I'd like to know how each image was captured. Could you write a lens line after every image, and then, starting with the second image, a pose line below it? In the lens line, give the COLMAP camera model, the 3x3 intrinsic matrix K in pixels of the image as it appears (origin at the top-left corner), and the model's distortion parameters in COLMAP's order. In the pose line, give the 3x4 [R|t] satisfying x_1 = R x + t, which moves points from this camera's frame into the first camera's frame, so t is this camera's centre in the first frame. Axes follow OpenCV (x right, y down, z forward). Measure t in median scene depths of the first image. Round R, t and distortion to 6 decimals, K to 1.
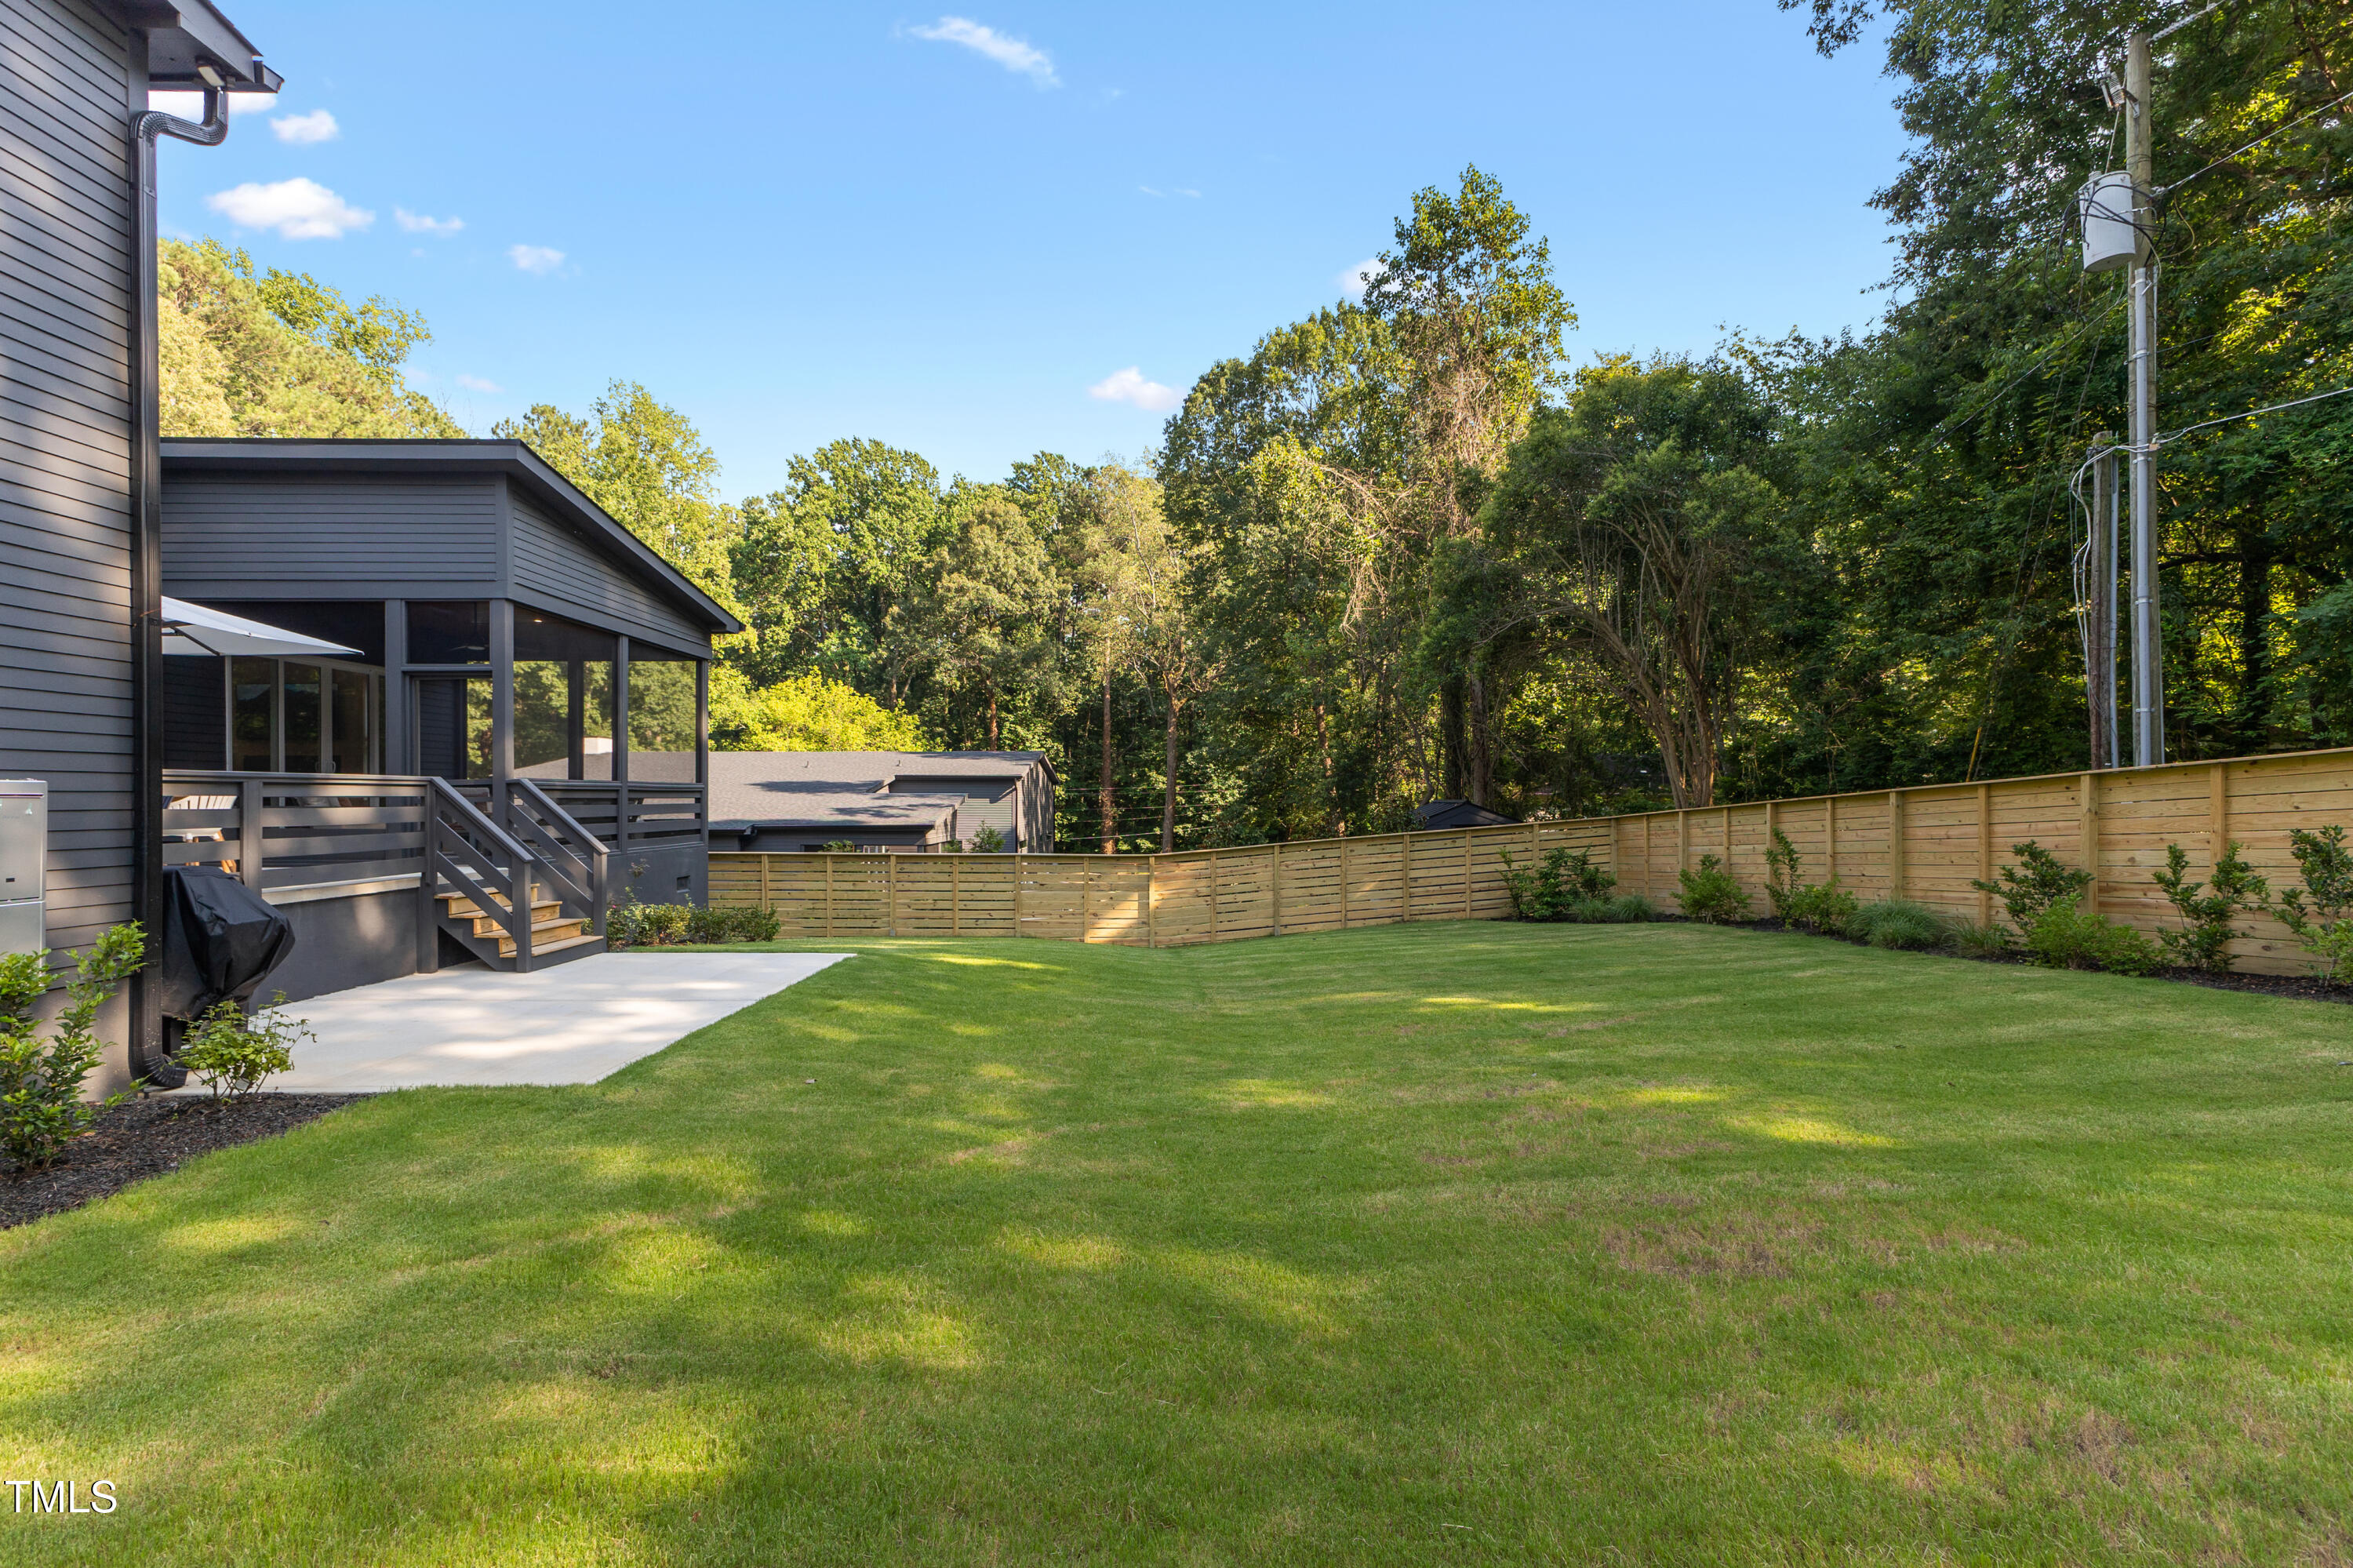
lens RADIAL K [[1060.0, 0, 1183.1], [0, 1060.0, 791.9], [0, 0, 1]] dist [0.025989, 0.000267]
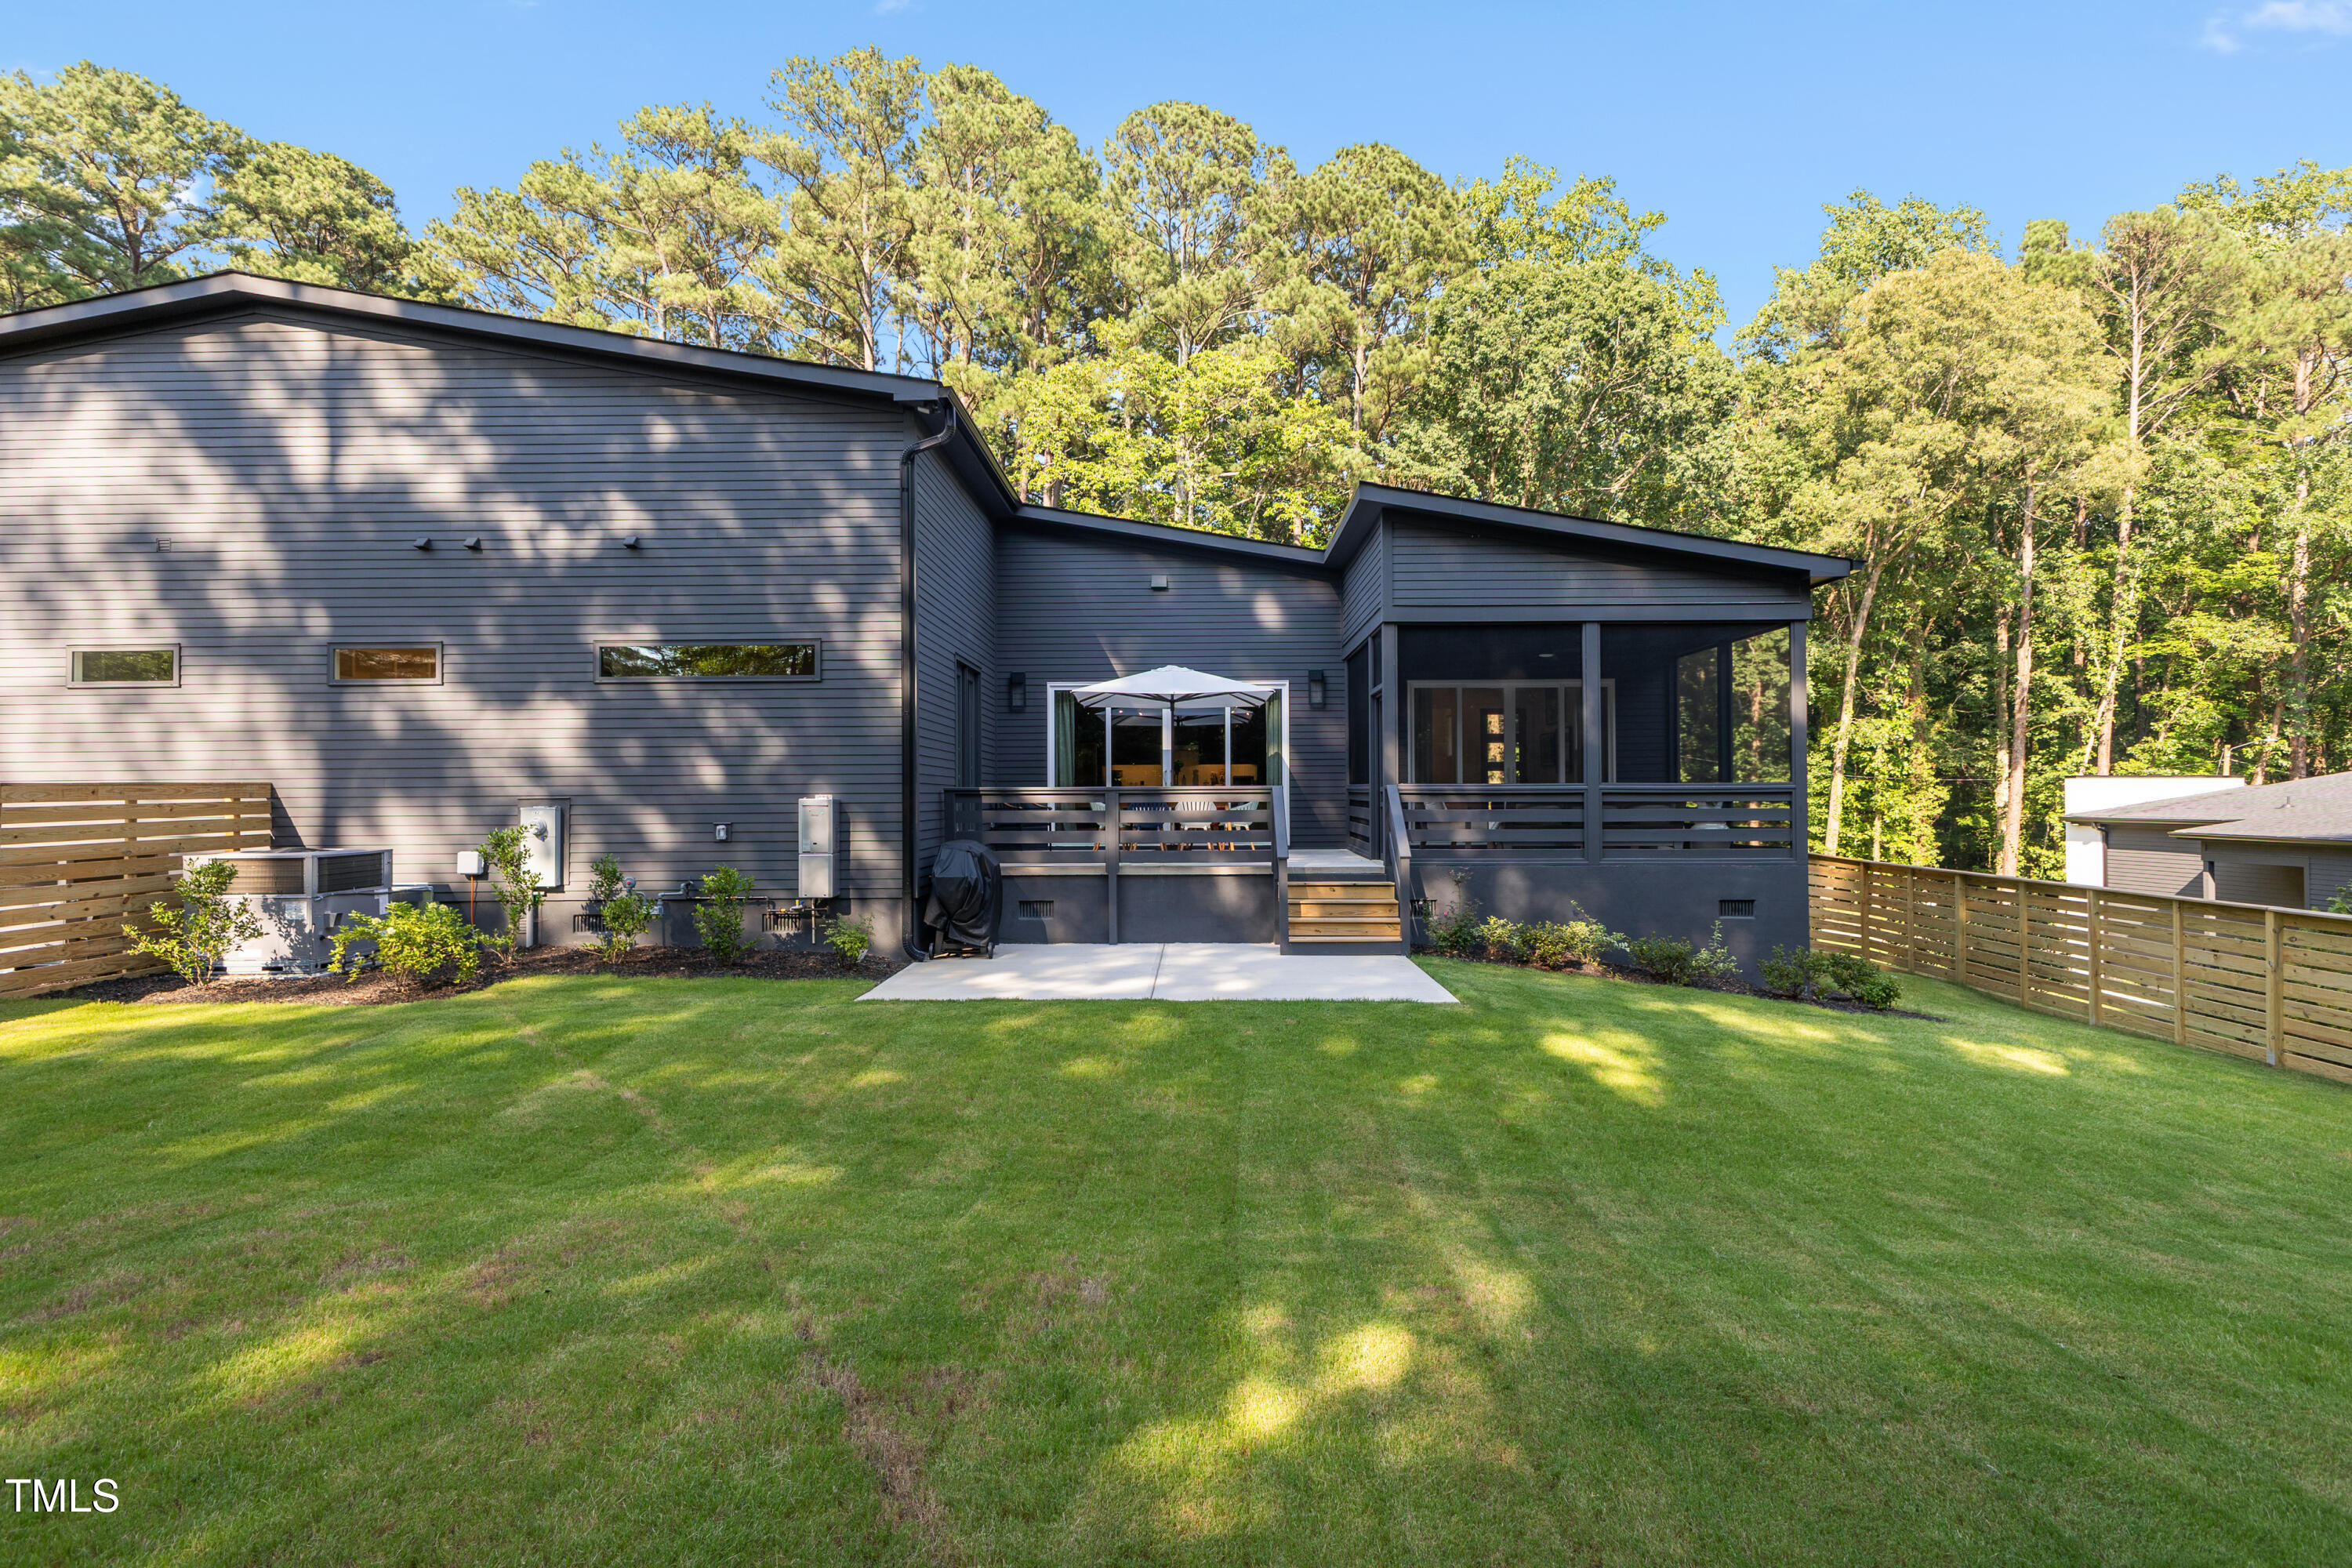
lens RADIAL K [[1181.9, 0, 1177.6], [0, 1181.9, 785.5], [0, 0, 1]] dist [0.001440, 0.012928]
pose [[-0.032492, -0.004439, -0.999462, 0.115815], [0.008797, 0.999950, -0.004727, -0.001555], [0.999433, -0.008945, -0.032452, 0.162954]]
